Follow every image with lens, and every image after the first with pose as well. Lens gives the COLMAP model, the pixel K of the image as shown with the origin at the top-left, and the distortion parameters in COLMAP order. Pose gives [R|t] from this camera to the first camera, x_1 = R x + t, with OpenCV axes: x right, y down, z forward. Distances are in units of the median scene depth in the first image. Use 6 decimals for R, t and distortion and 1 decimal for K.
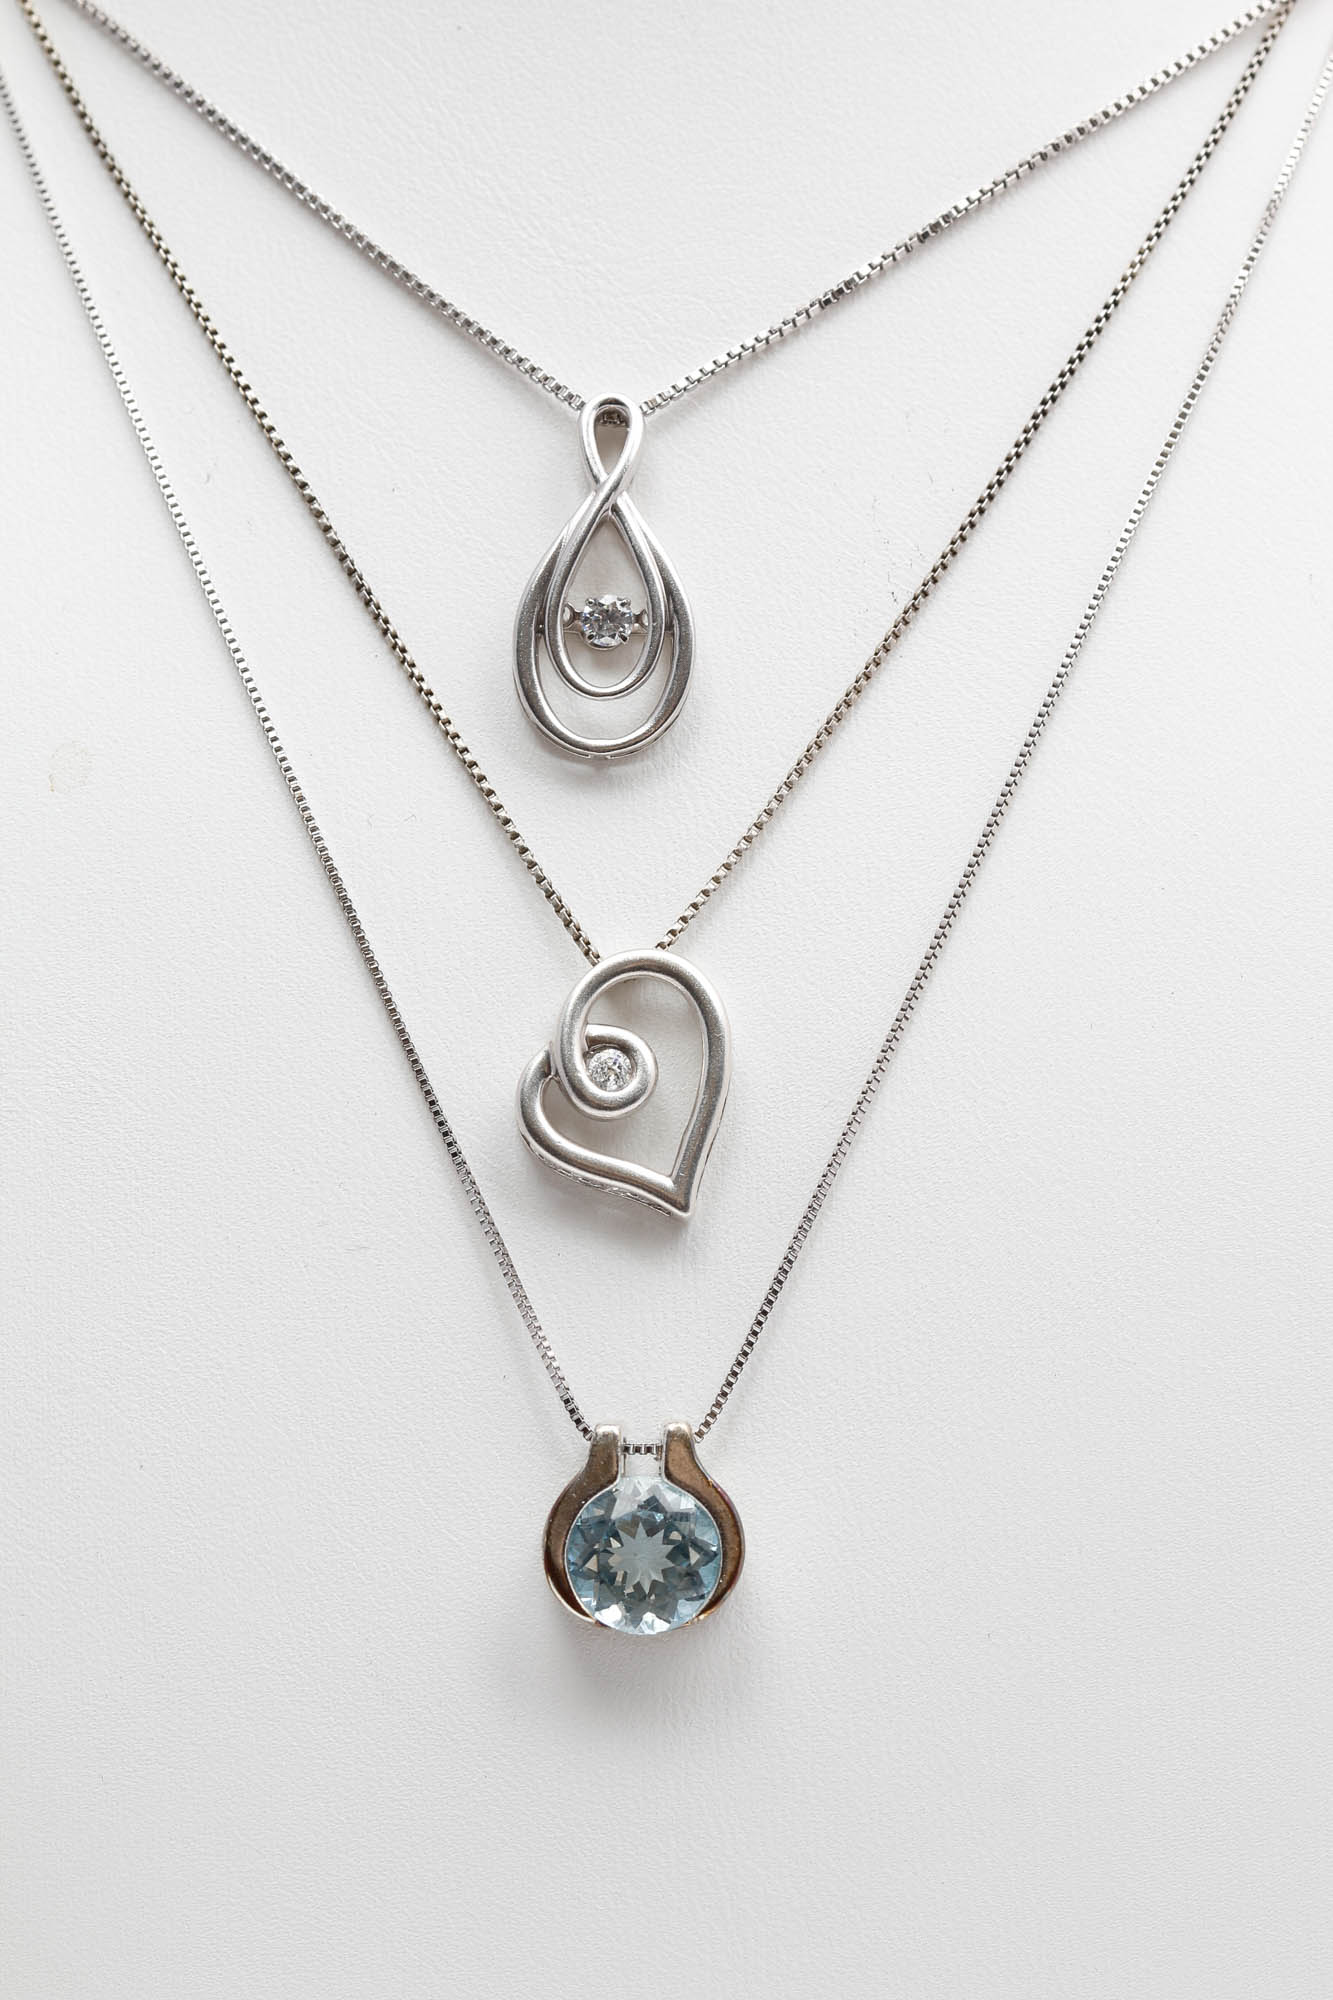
lens RADIAL K [[9506.0, 0, 661.8], [0, 9506.0, 997.4], [0, 0, 1]] dist [0.181052, 0.000000]
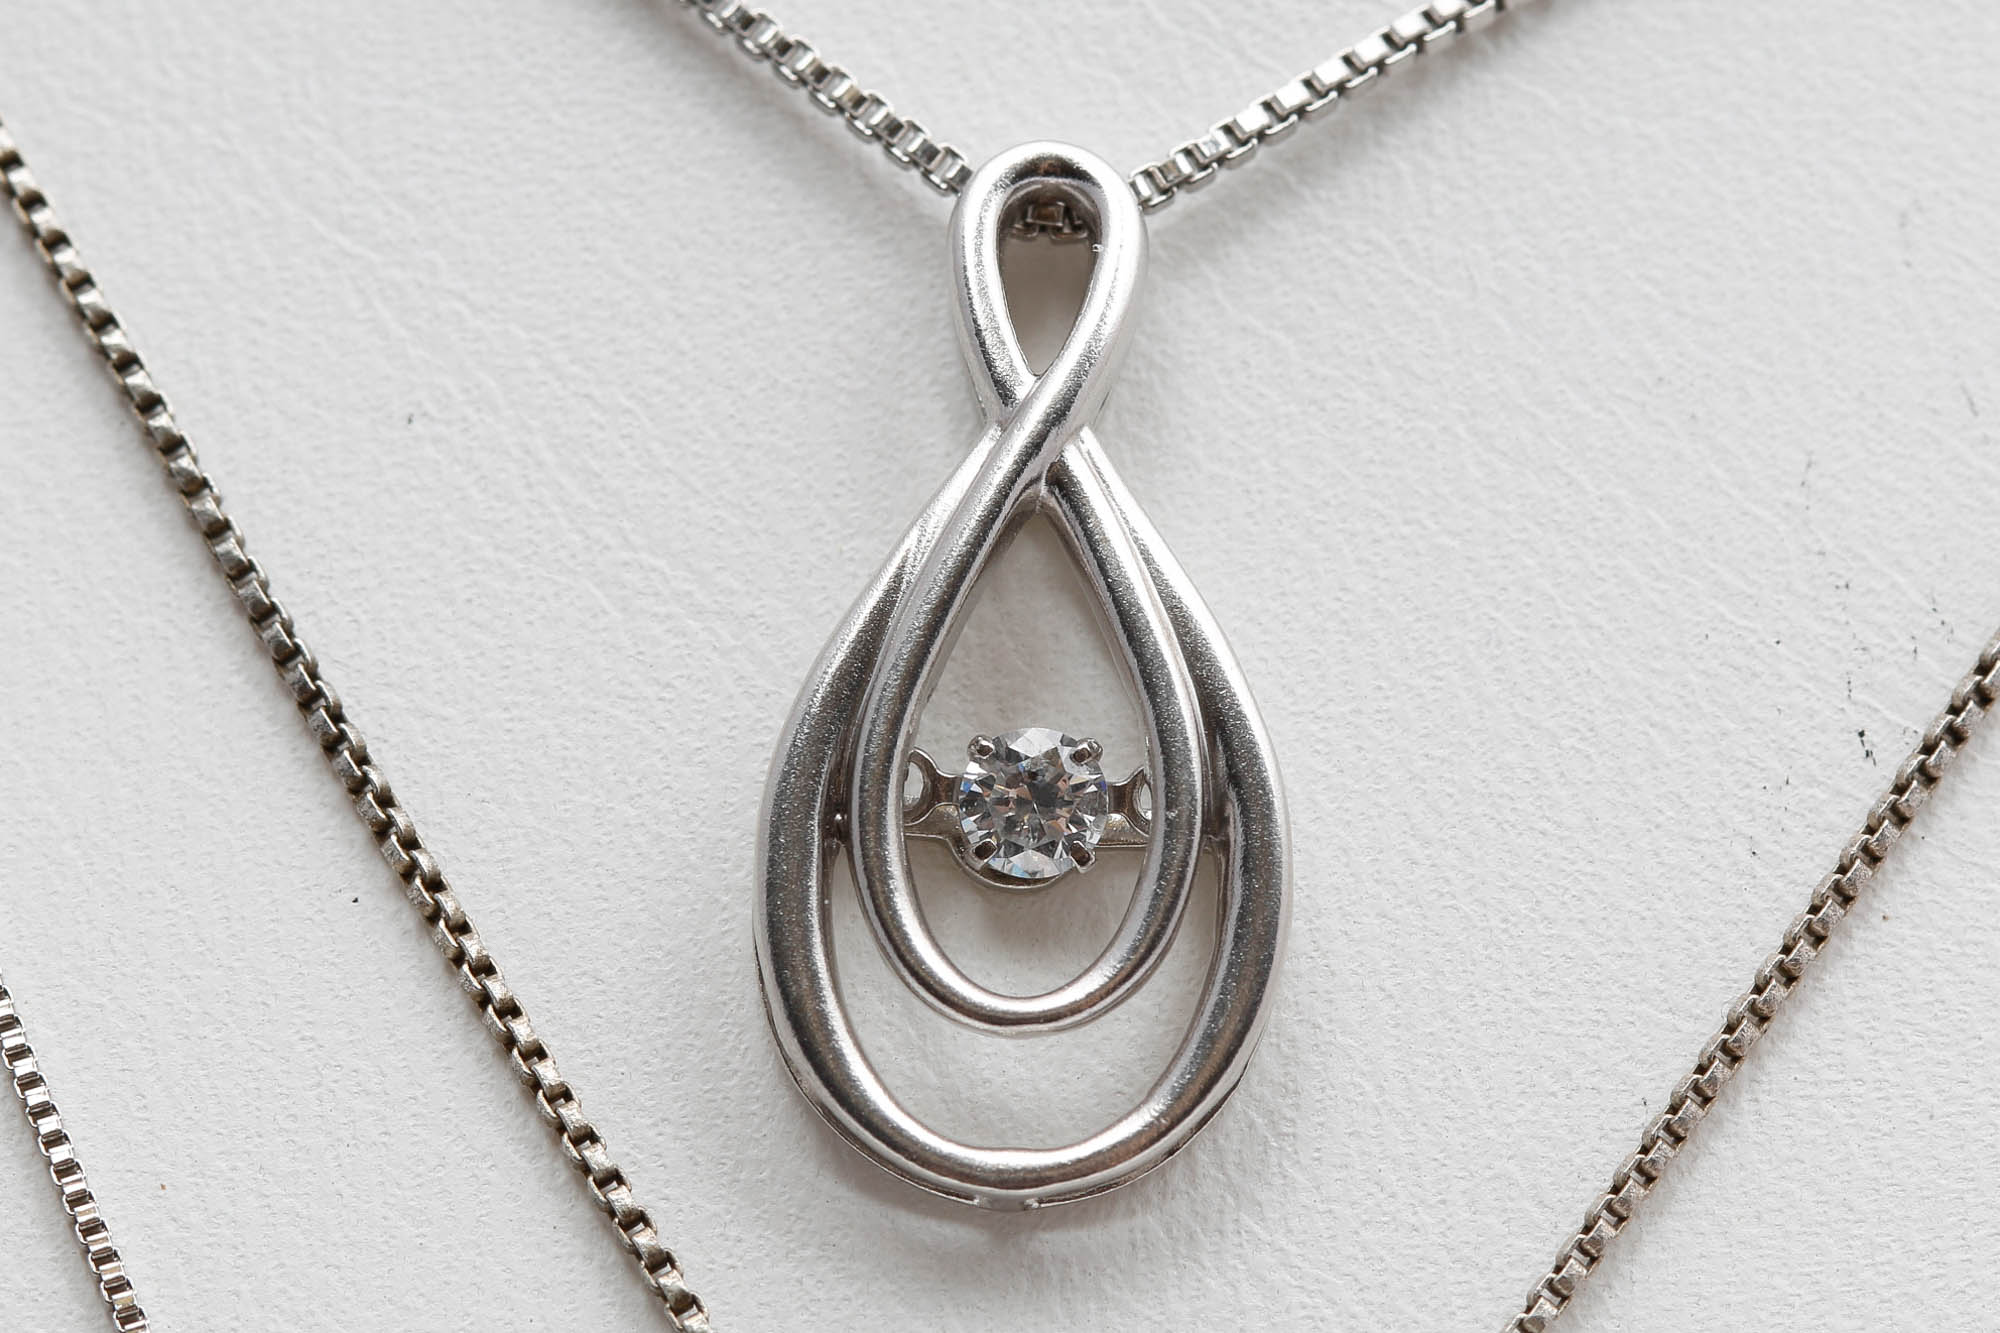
lens RADIAL K [[9506.0, 0, 997.7], [0, 9506.0, 673.5], [0, 0, 1]] dist [0.181052, 0.000000]
pose [[0.999227, 0.010198, 0.037976, -0.020034], [-0.008286, 0.998707, -0.050153, -0.027117], [-0.038439, 0.049800, 0.998019, 0.657638]]
